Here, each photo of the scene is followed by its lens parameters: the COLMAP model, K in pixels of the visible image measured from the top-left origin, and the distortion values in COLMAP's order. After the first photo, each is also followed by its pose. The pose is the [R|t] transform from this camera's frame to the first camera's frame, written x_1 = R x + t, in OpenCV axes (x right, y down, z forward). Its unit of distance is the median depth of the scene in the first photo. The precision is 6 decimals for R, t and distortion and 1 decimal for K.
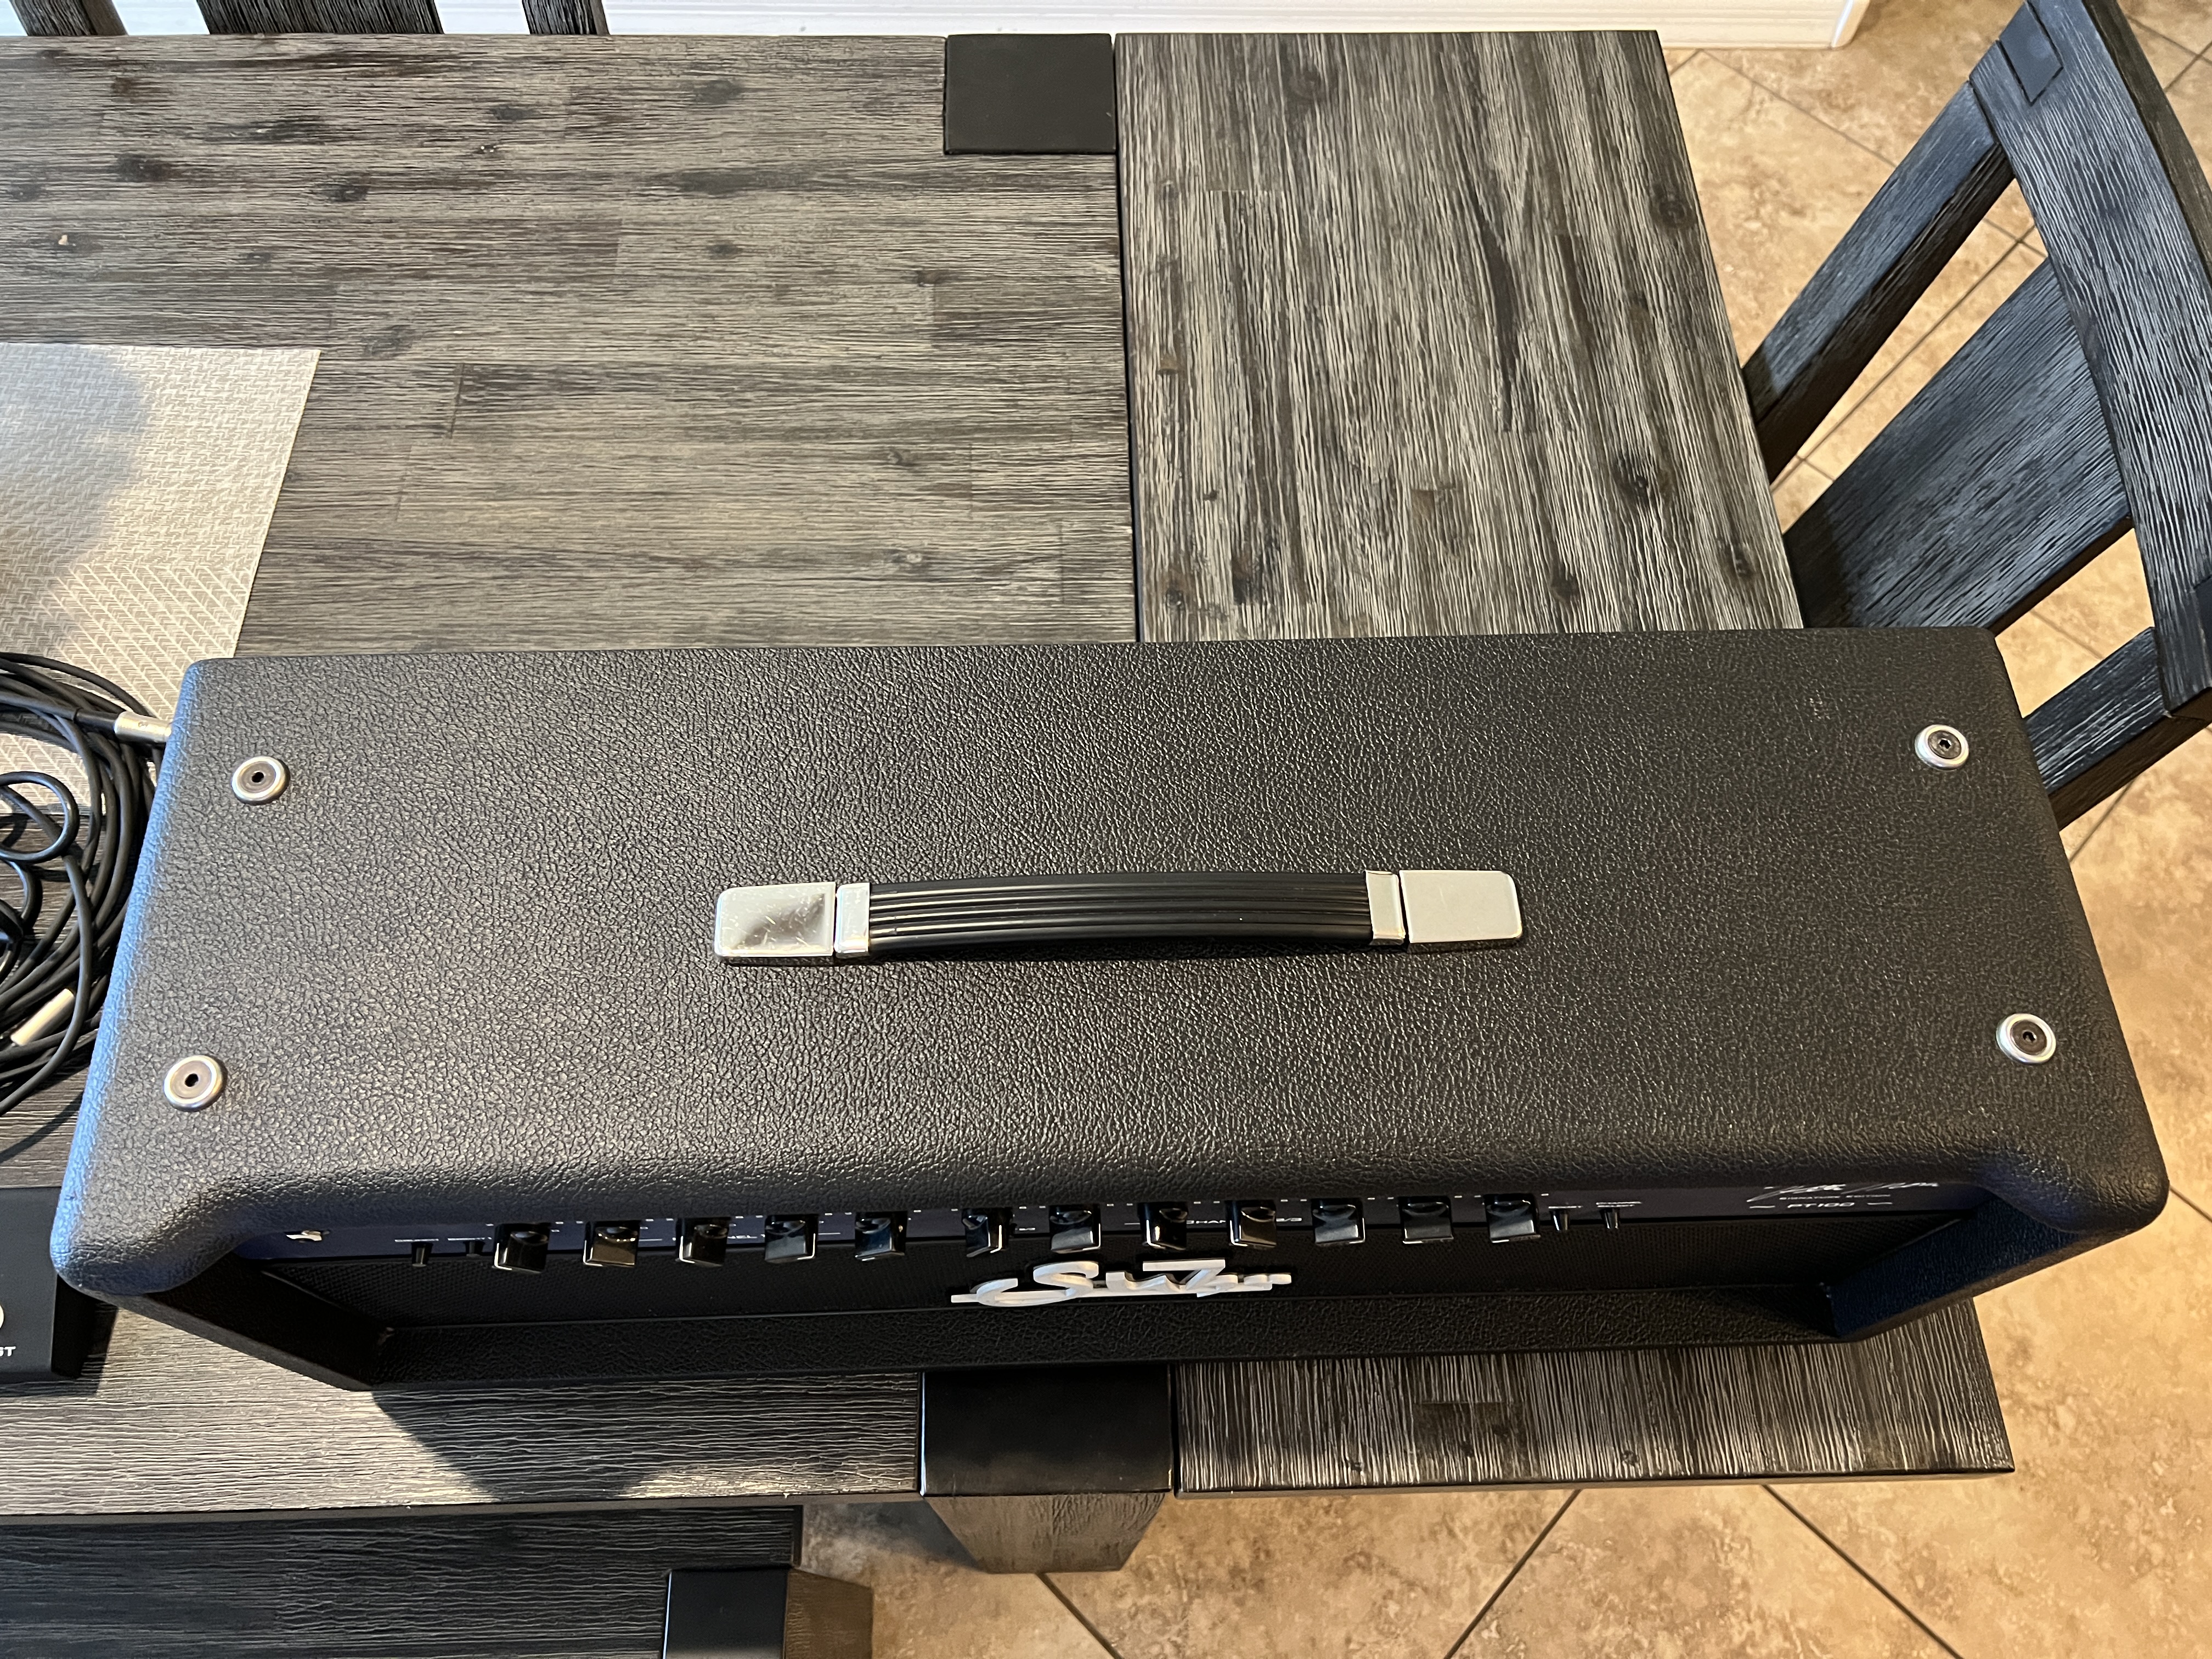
lens RADIAL K [[1682.9, 0, 1104.3], [0, 1682.9, 849.8], [0, 0, 1]] dist [0.063616, -0.091412]
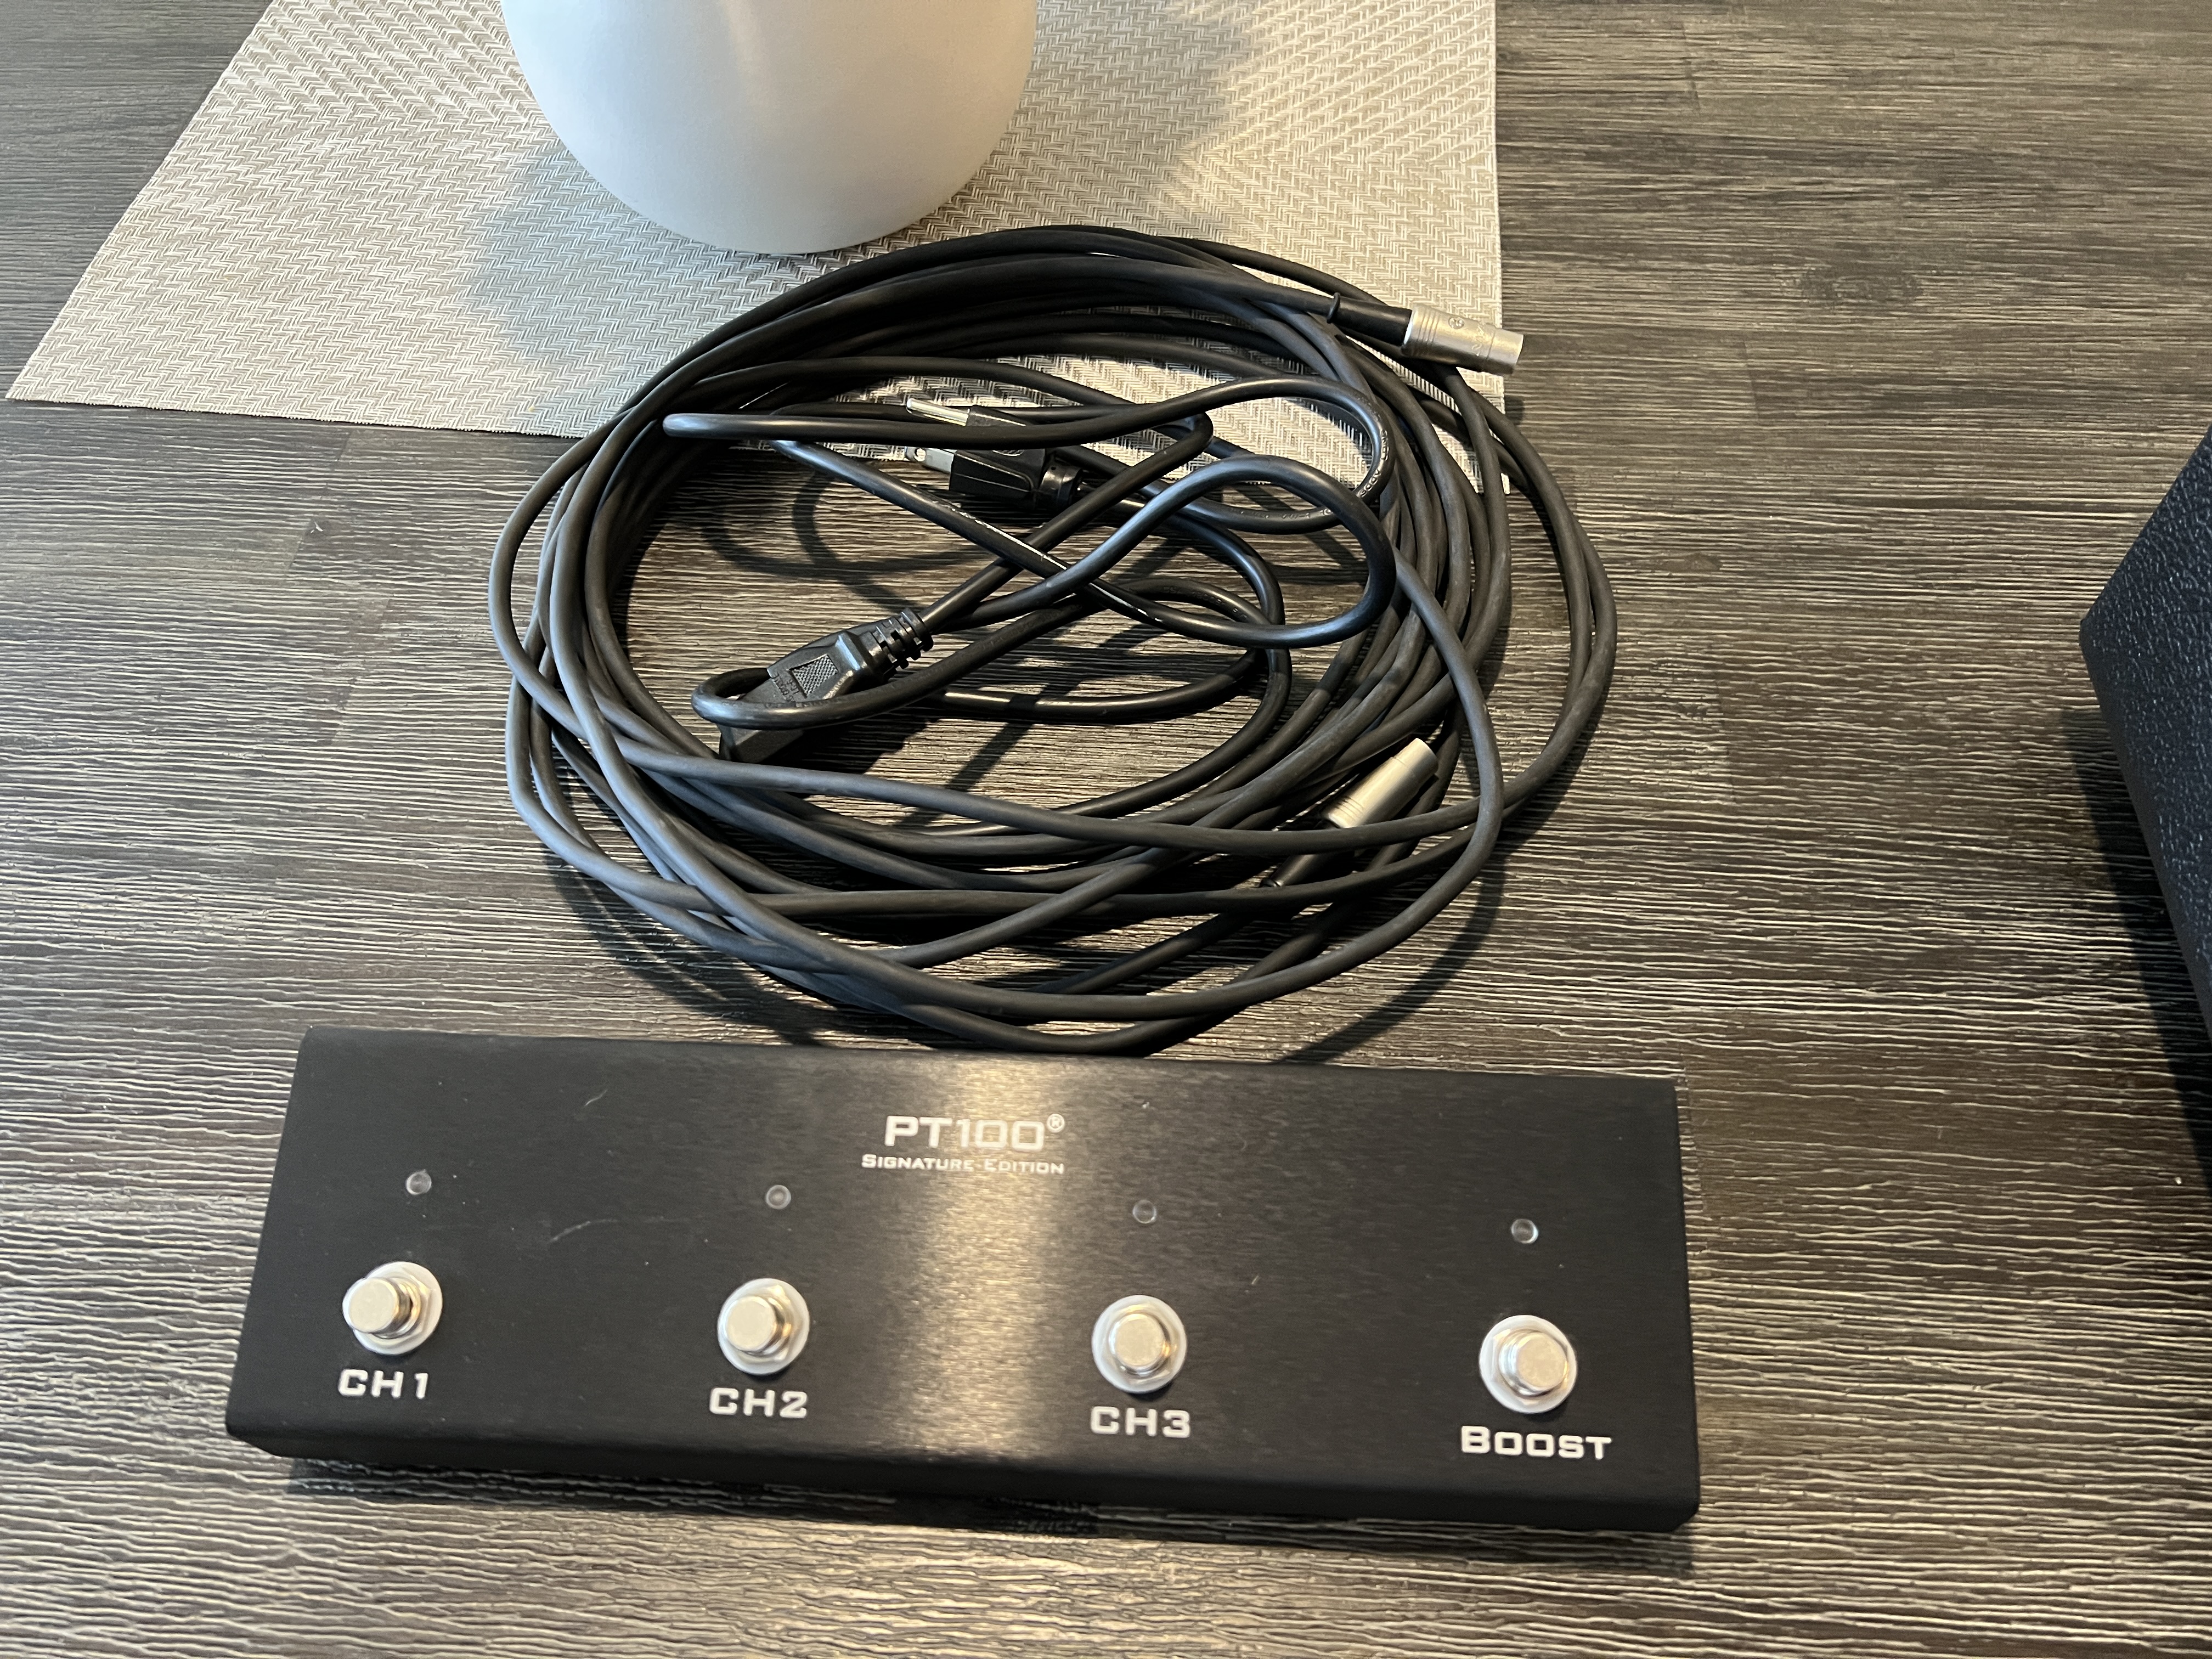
lens RADIAL K [[1682.9, 0, 1104.3], [0, 1682.9, 817.6], [0, 0, 1]] dist [0.063616, -0.091412]
pose [[0.995130, 0.058710, -0.079176, -0.579232], [-0.069360, 0.987821, -0.139281, 0.161077], [0.070034, 0.144095, 0.987083, 0.425702]]
